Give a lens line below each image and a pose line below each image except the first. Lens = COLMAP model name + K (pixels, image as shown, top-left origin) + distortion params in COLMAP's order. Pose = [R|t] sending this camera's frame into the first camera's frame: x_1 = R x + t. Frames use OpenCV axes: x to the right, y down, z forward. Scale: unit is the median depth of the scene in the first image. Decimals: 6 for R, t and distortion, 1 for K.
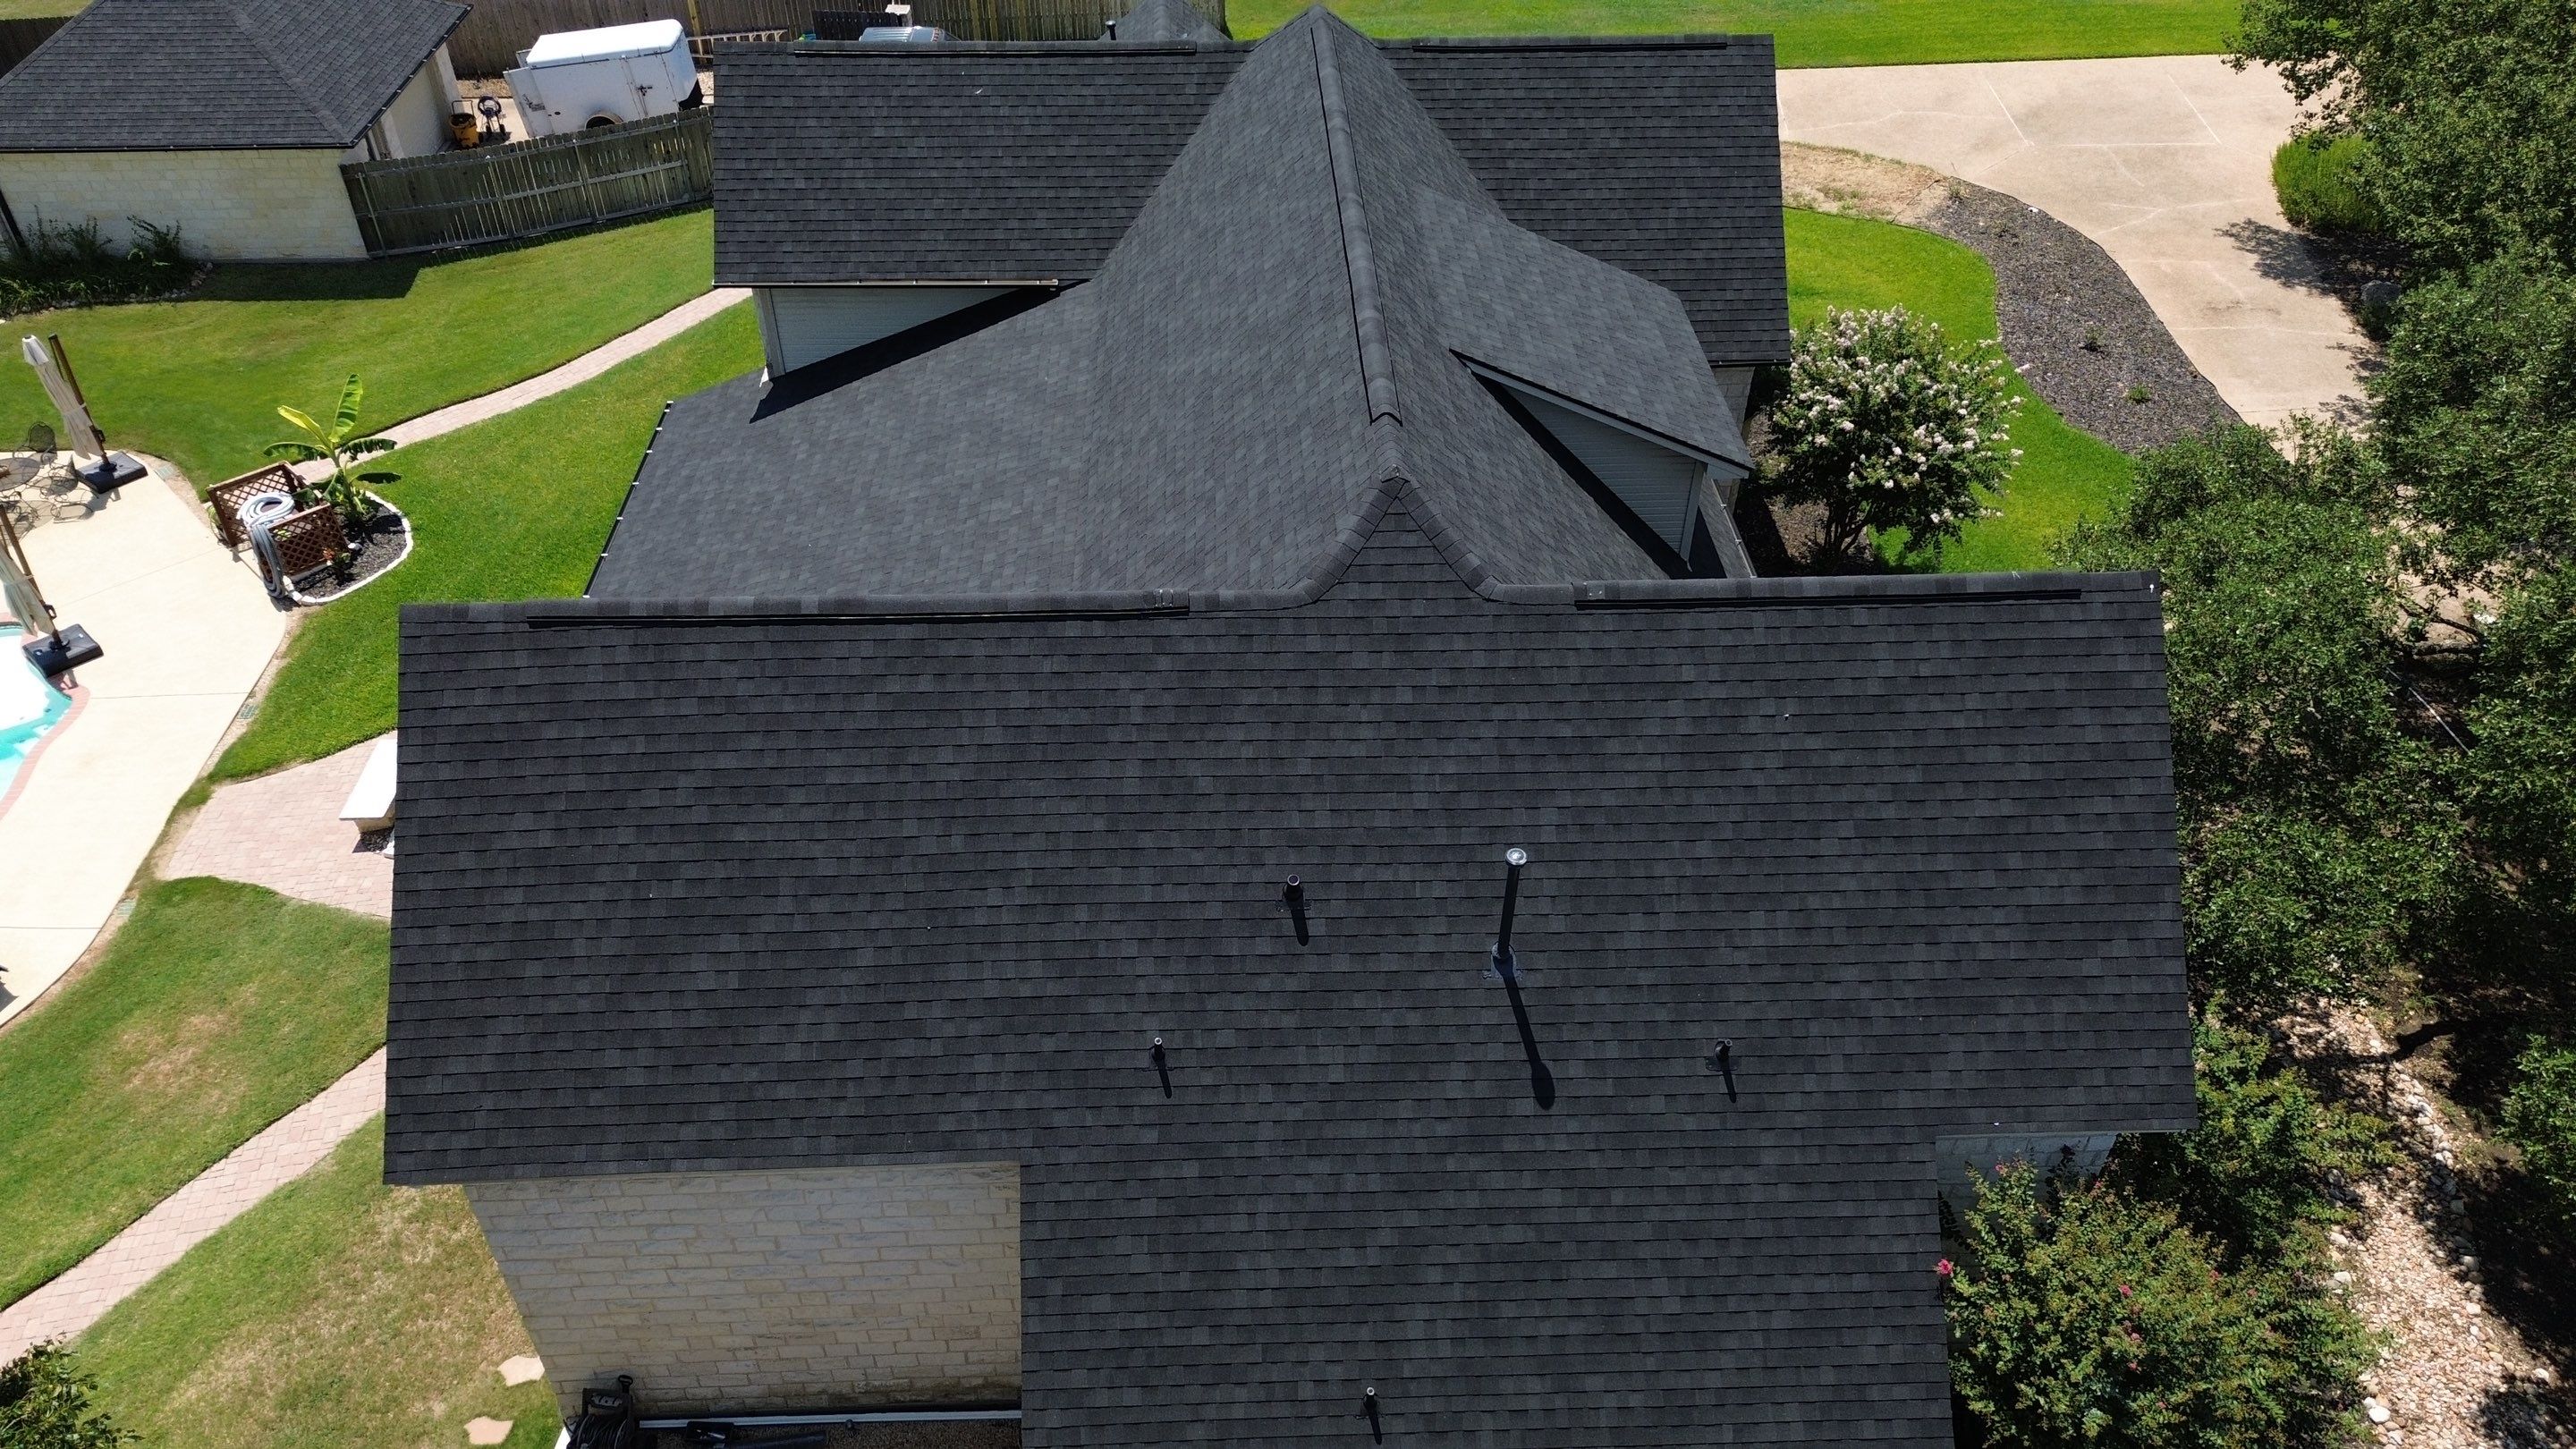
lens RADIAL K [[1833.2, 0, 1290.8], [0, 1833.2, 734.9], [0, 0, 1]] dist [0.063627, -0.047106]
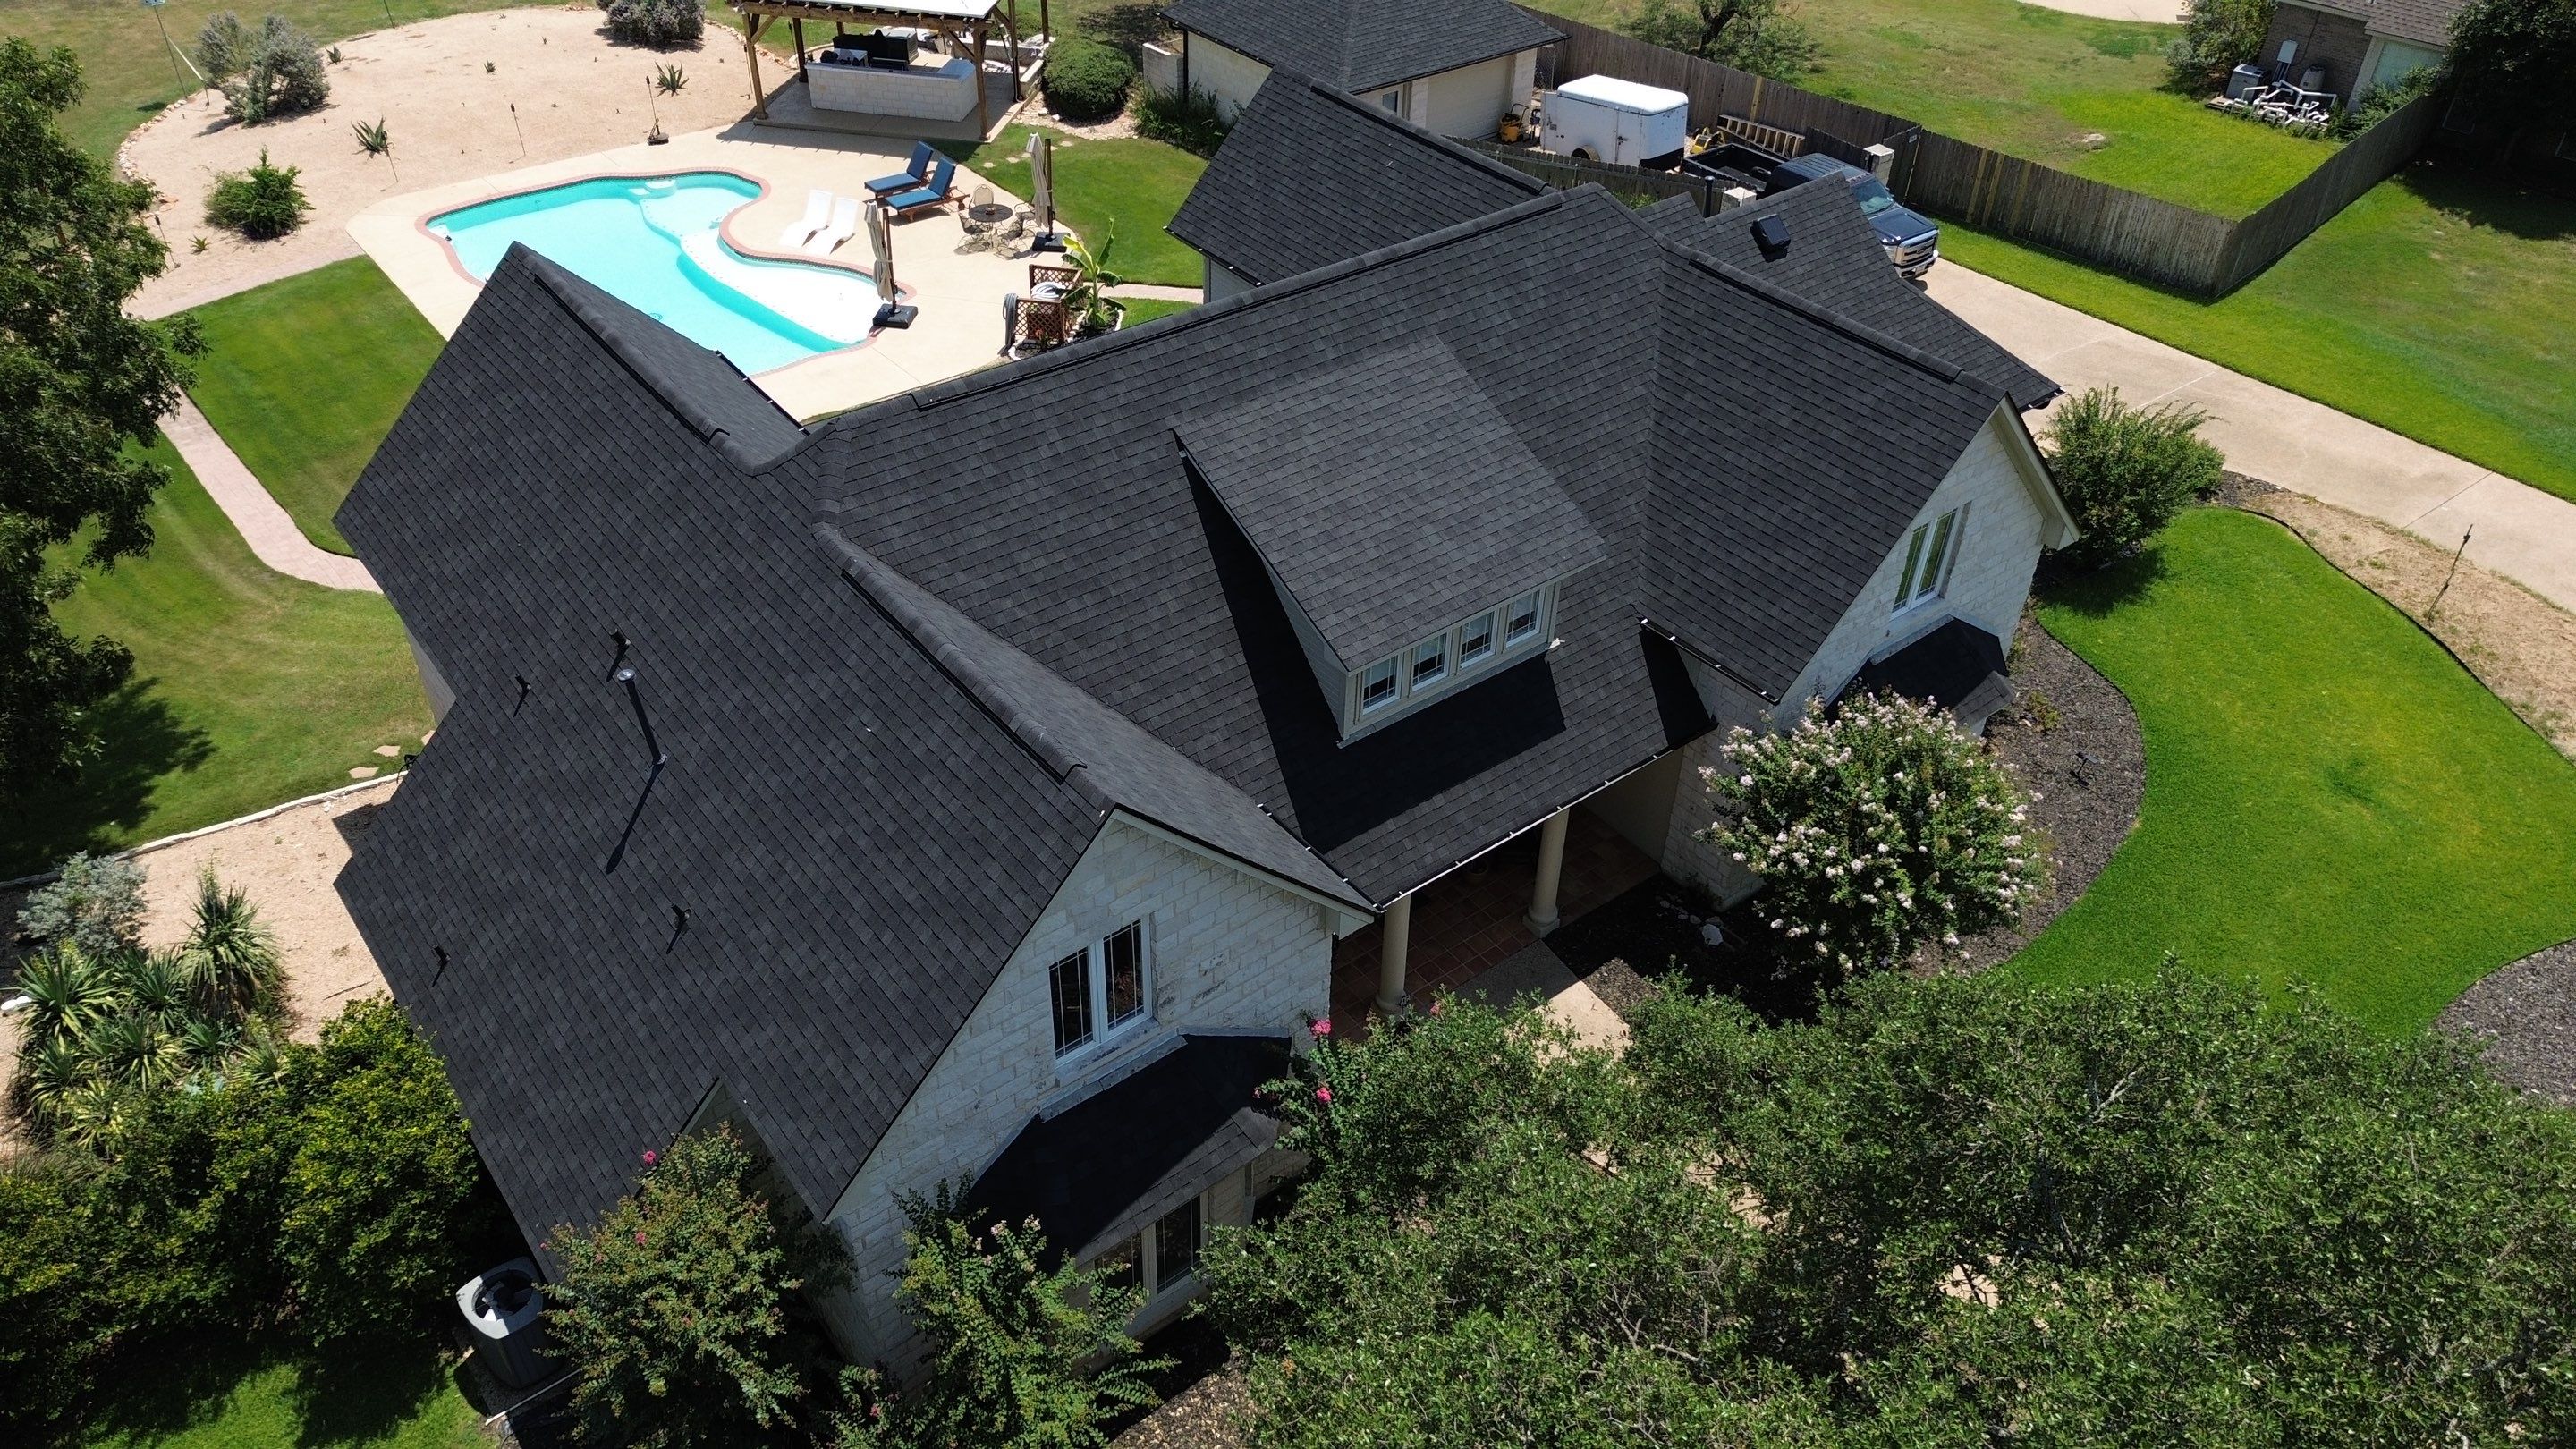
lens RADIAL K [[1833.2, 0, 1275.4], [0, 1833.2, 739.5], [0, 0, 1]] dist [0.063627, -0.047106]
pose [[0.574924, 0.512559, -0.637766, 1.181930], [-0.534931, 0.825273, 0.181034, -0.361015], [0.619122, 0.237080, 0.748653, 0.281741]]
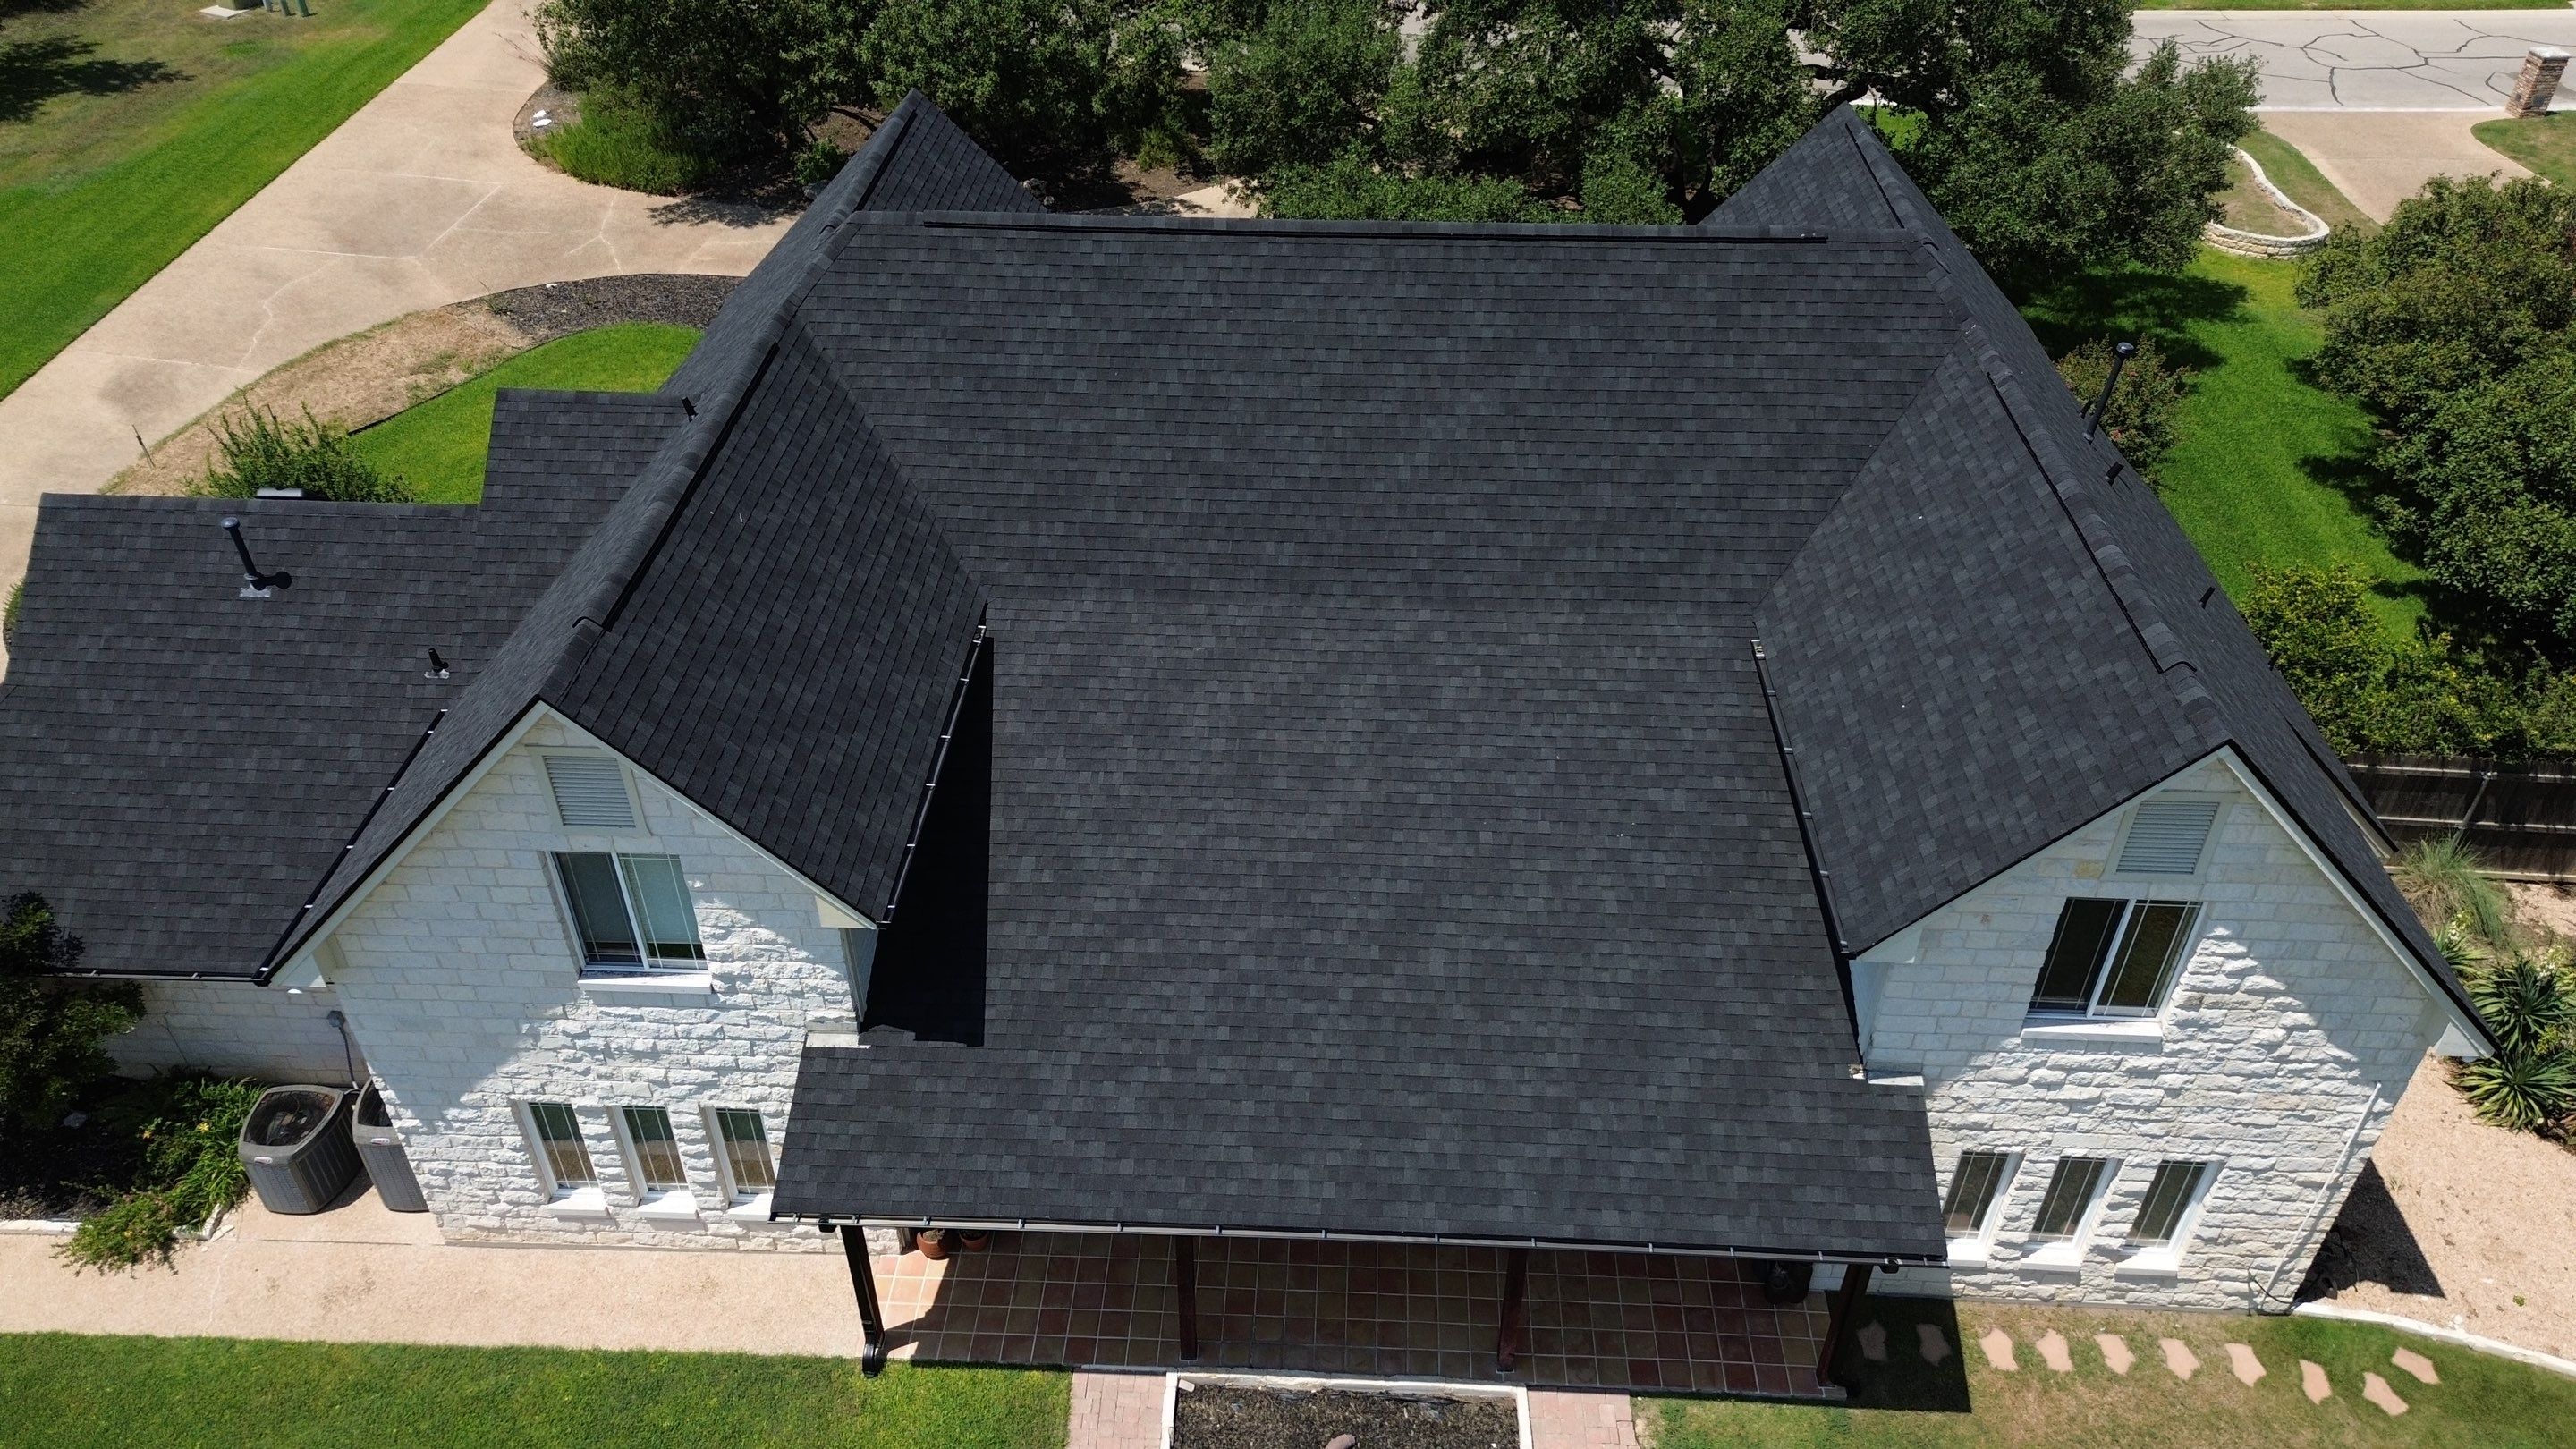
lens RADIAL K [[1833.2, 0, 1289.6], [0, 1833.2, 722.6], [0, 0, 1]] dist [0.063627, -0.047106]
pose [[0.081754, -0.604522, 0.792382, -1.234985], [0.634670, 0.644578, 0.426278, -0.760394], [-0.768447, 0.468051, 0.436369, 0.935068]]
